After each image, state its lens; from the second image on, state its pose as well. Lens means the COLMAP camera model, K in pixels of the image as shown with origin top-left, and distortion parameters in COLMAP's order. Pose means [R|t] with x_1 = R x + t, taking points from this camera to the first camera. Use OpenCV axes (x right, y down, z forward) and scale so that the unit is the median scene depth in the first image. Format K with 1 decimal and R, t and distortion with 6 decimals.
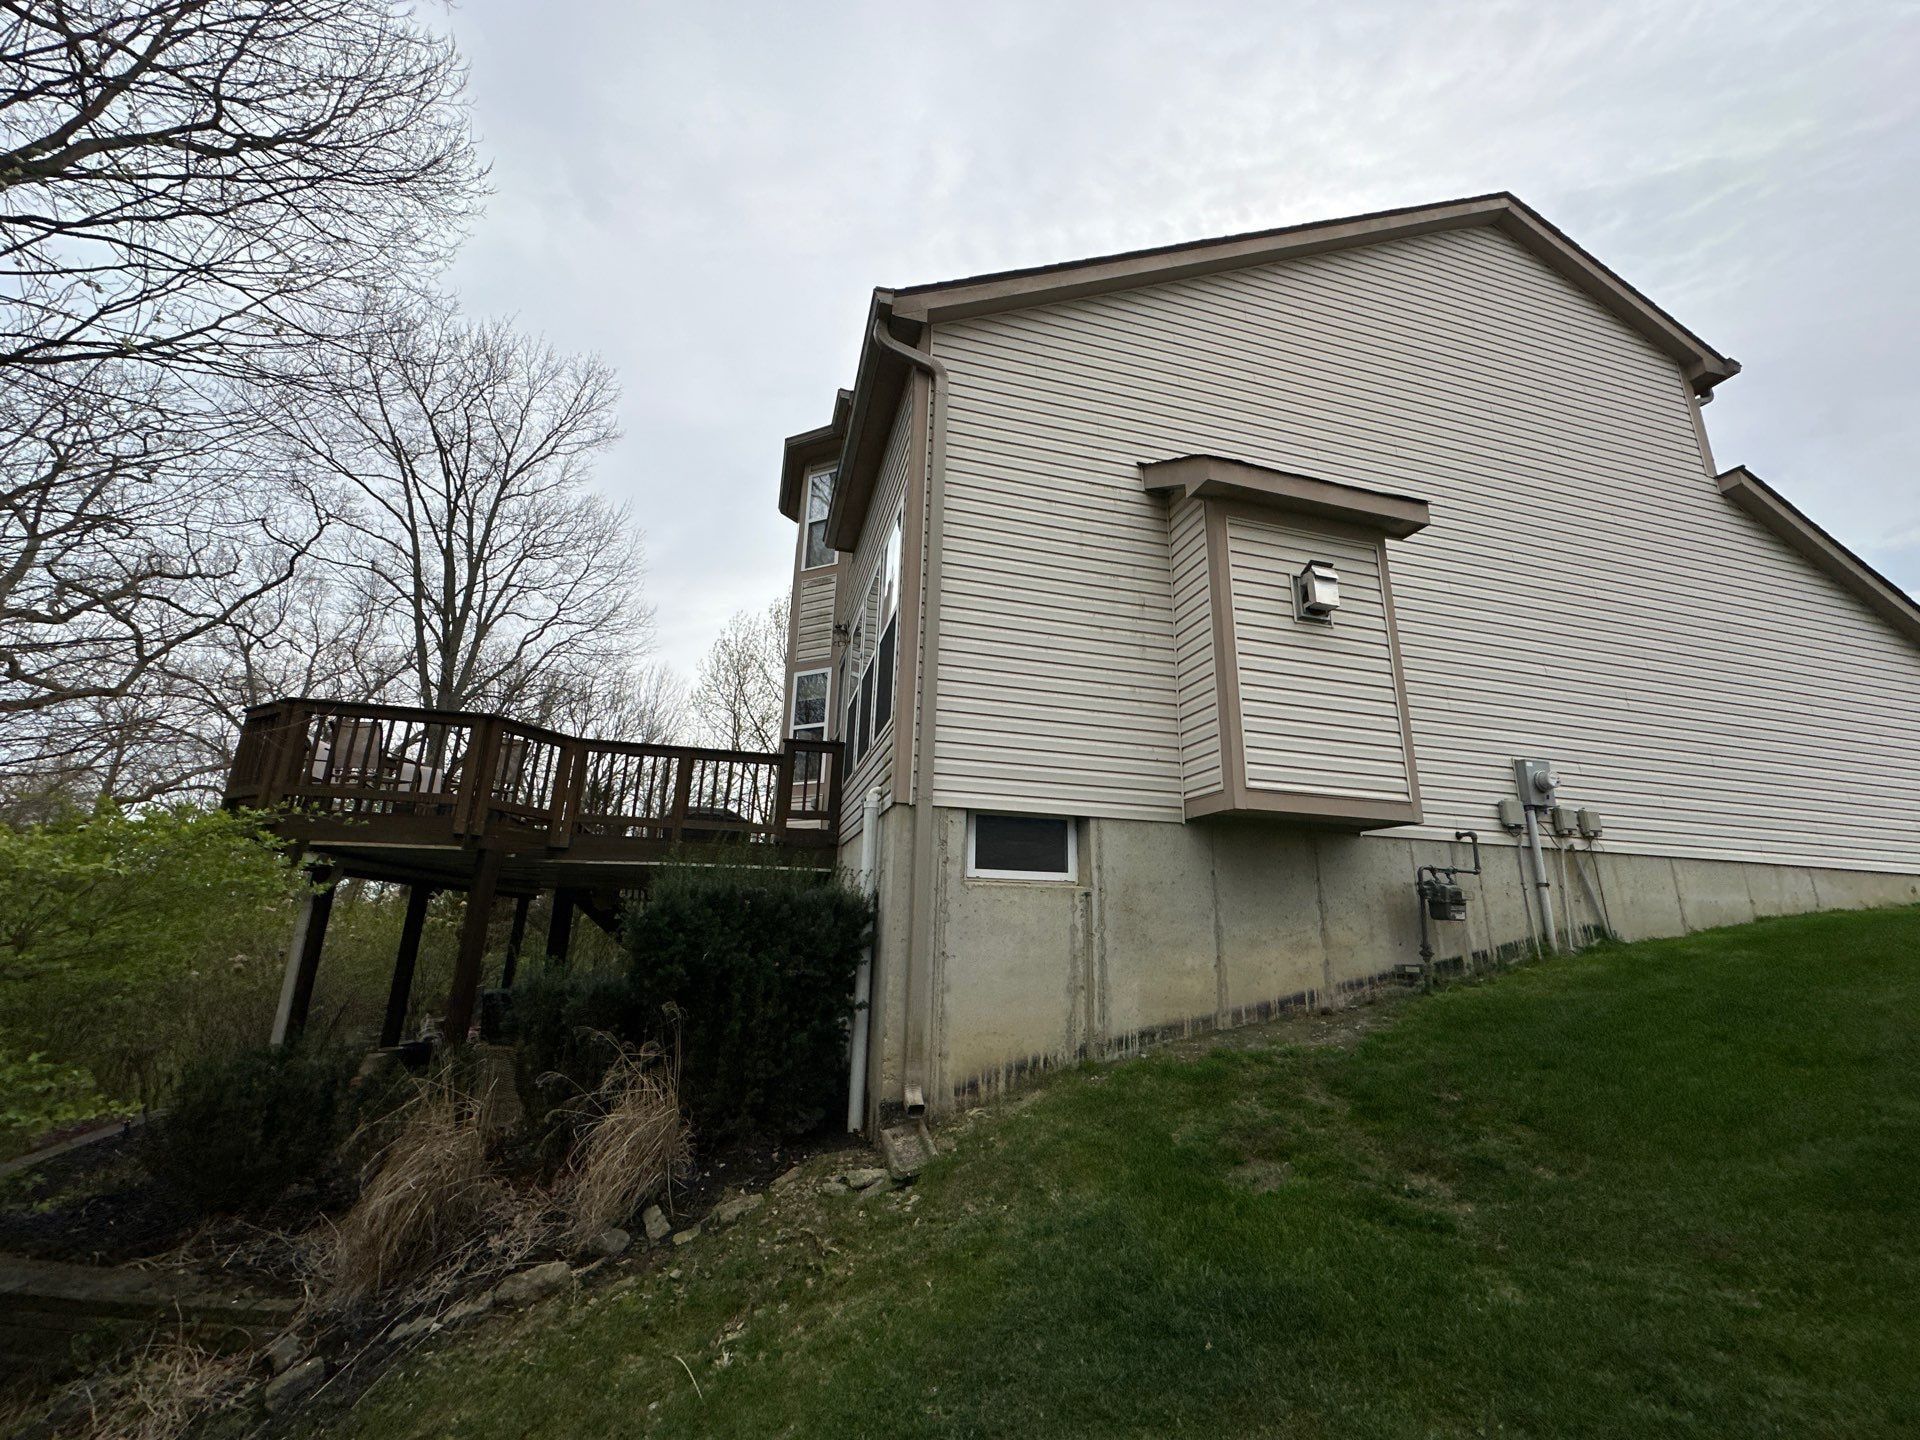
lens RADIAL K [[760.0, 0, 961.2], [0, 760.0, 718.1], [0, 0, 1]] dist [0.002335, 0.000058]
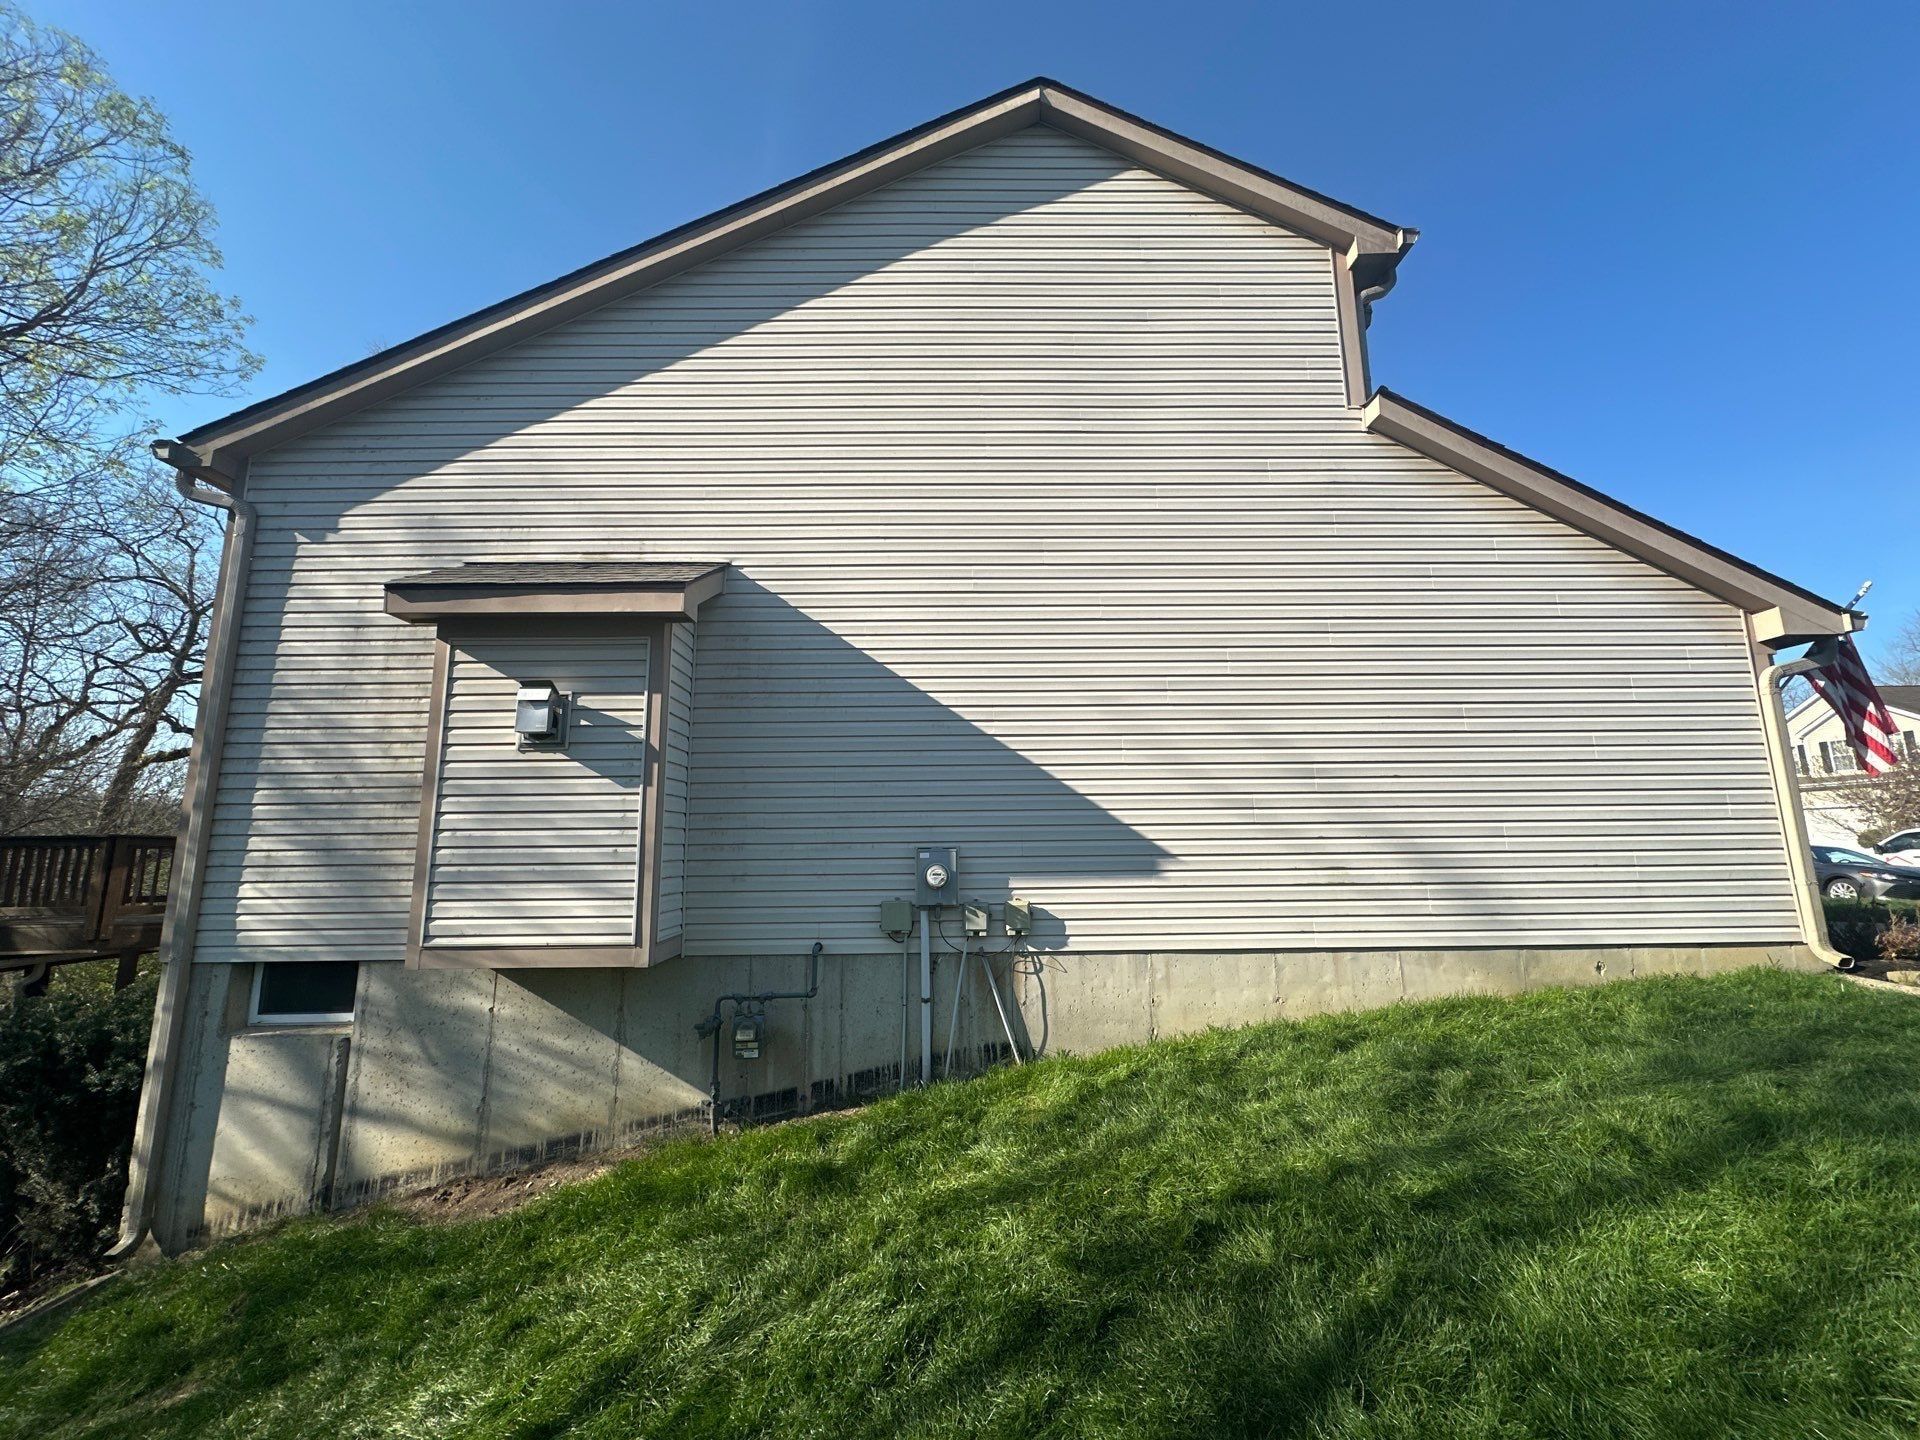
lens RADIAL K [[760.0, 0, 959.8], [0, 760.0, 720.3], [0, 0, 1]] dist [0.002335, 0.000058]
pose [[0.966063, -0.076391, -0.246751, 1.131060], [0.102231, 0.990342, 0.093652, -0.185220], [0.237213, -0.115699, 0.964543, 0.237939]]
